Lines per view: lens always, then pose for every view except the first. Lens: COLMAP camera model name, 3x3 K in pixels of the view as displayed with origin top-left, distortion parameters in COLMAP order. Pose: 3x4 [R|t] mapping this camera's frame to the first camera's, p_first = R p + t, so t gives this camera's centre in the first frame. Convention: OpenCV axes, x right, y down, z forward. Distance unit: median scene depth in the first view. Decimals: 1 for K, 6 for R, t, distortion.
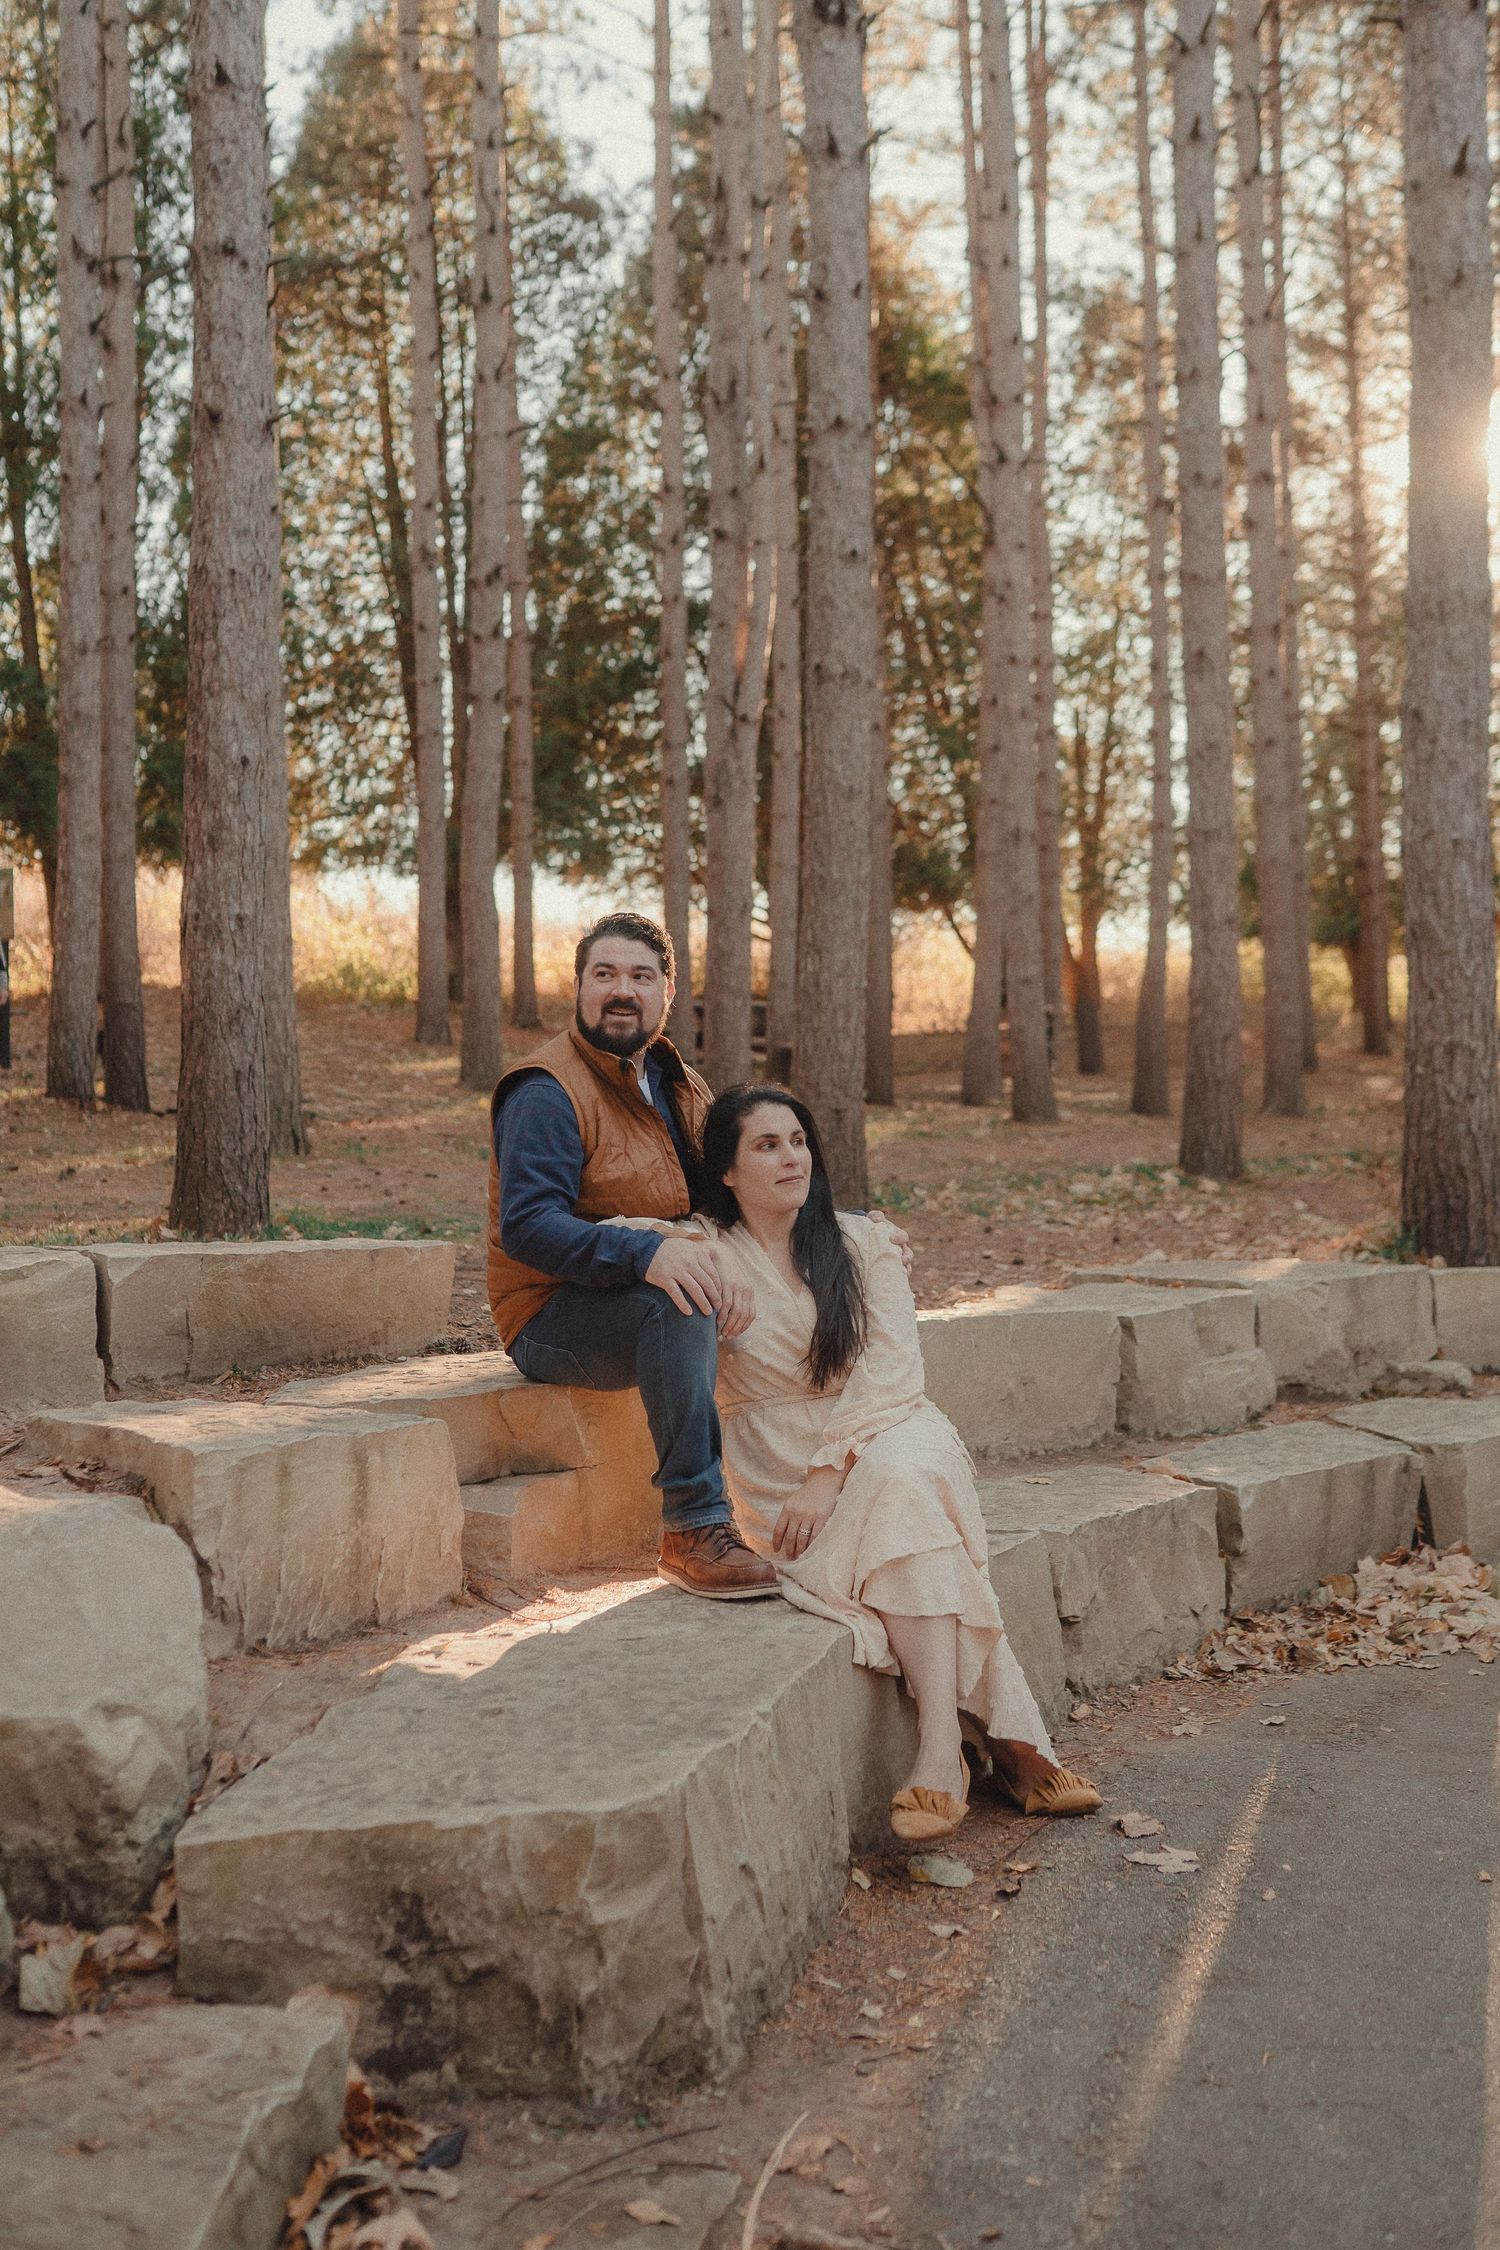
lens RADIAL K [[2215.4, 0, 750.0], [0, 2215.4, 1125.0], [0, 0, 1]] dist [-0.003703, 0.020411]
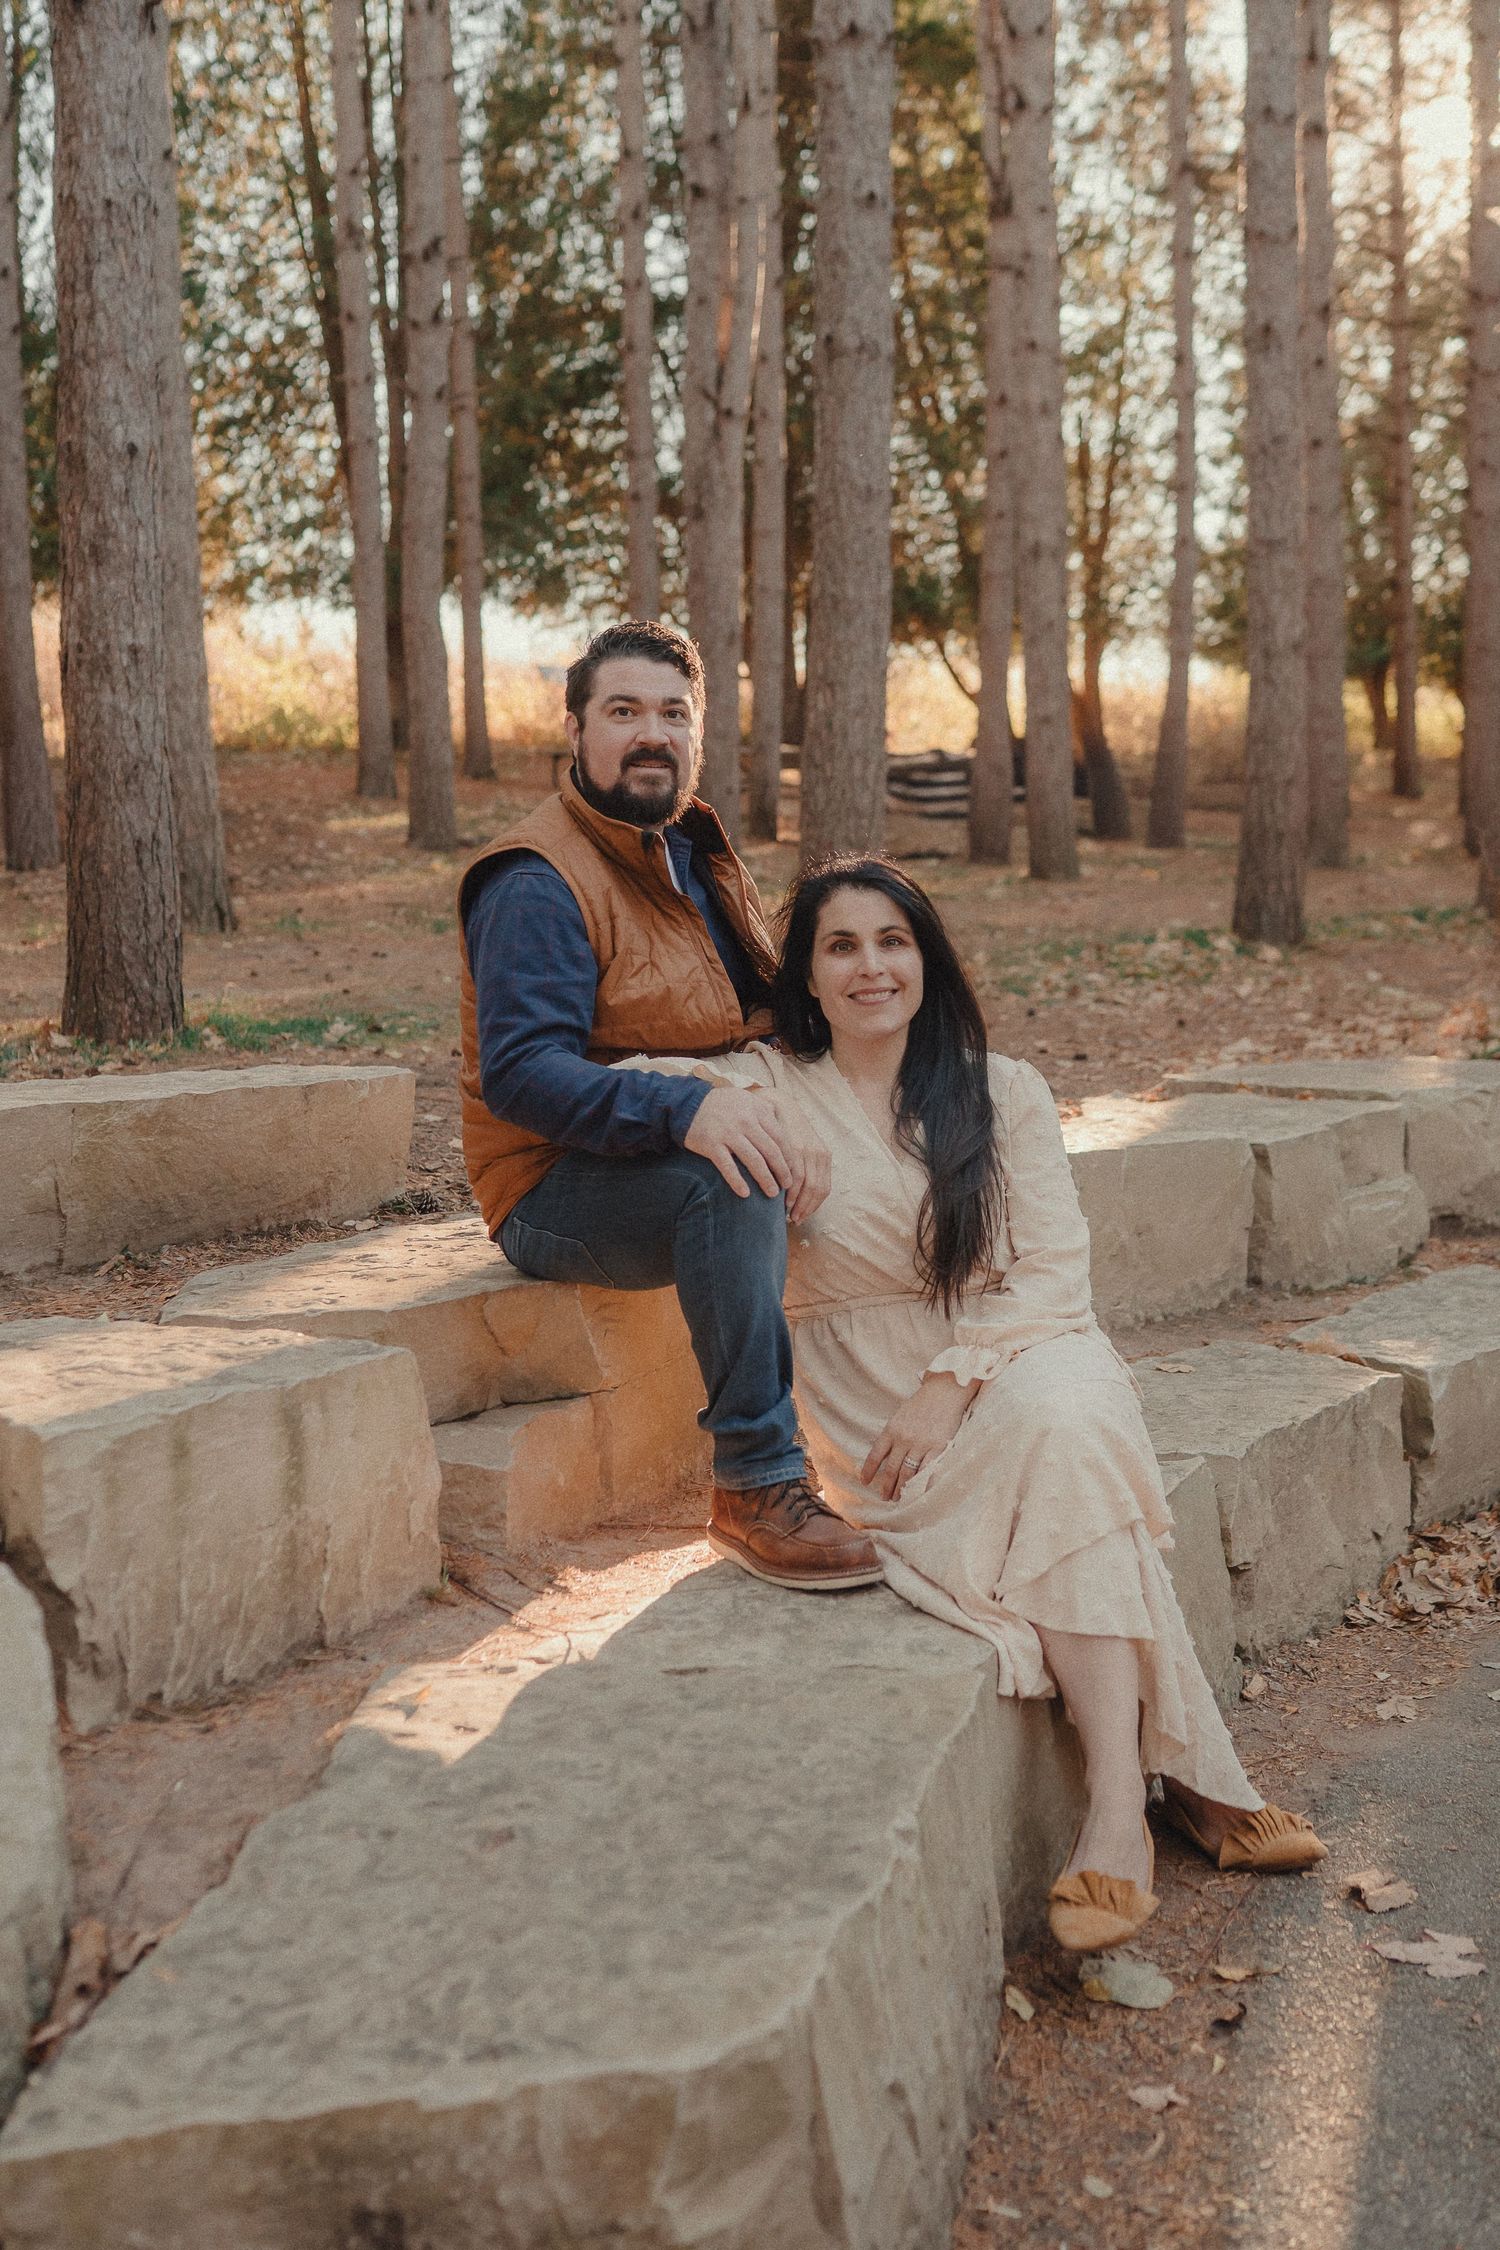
lens RADIAL K [[2295.9, 0, 750.0], [0, 2295.9, 1125.0], [0, 0, 1]] dist [-0.007610, 0.015916]
pose [[0.999788, -0.012840, 0.016108, -0.021140], [0.011019, 0.994042, 0.108440, -0.009253], [-0.017404, -0.108239, 0.993973, 0.145316]]
